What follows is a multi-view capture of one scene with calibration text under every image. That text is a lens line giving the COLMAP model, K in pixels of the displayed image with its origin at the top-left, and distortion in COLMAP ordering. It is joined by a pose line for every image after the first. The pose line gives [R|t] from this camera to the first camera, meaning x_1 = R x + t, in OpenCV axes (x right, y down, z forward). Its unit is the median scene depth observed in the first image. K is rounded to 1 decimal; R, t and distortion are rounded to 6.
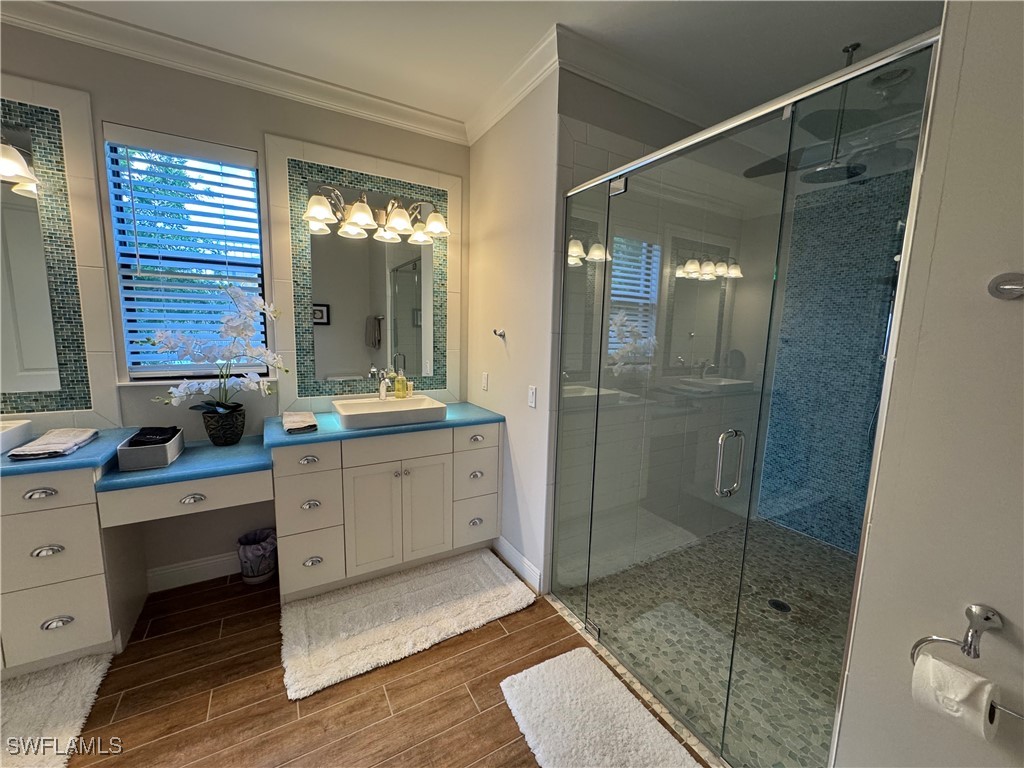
lens RADIAL K [[411.6, 0, 513.9], [0, 411.6, 386.0], [0, 0, 1]] dist [0.010182, -0.002325]
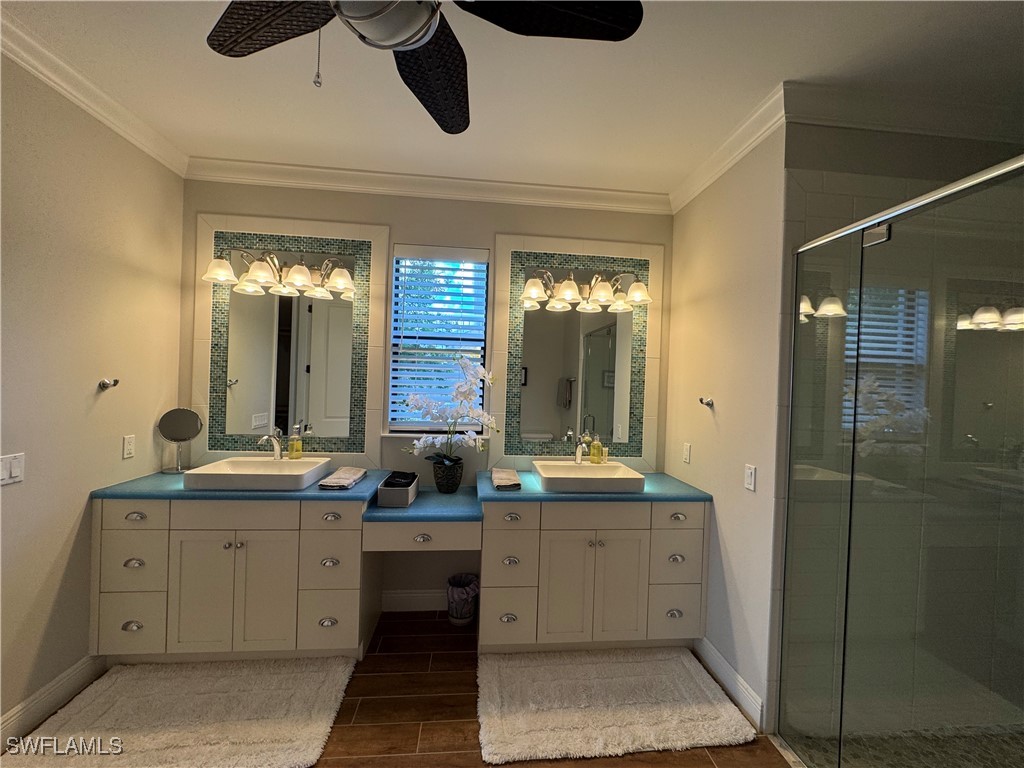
lens RADIAL K [[411.6, 0, 512.6], [0, 411.6, 385.8], [0, 0, 1]] dist [0.010182, -0.002325]
pose [[0.909208, 0.010617, -0.416207, -0.050636], [-0.067285, 0.990281, -0.121725, -0.025821], [0.410870, 0.138678, 0.901085, -0.008989]]
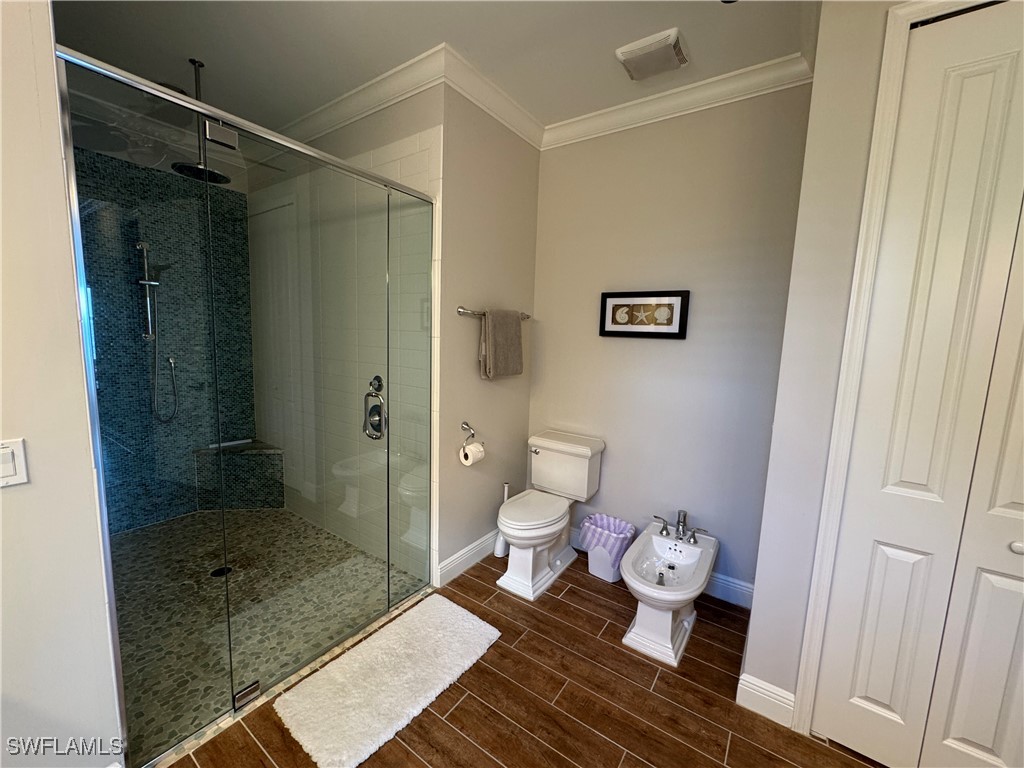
lens RADIAL K [[411.6, 0, 511.7], [0, 411.6, 384.9], [0, 0, 1]] dist [0.010182, -0.002325]
pose [[-0.419538, -0.149198, 0.895392, -0.611016], [0.079072, 0.976644, 0.199786, -0.107425], [-0.904287, 0.154618, -0.397942, 0.723652]]
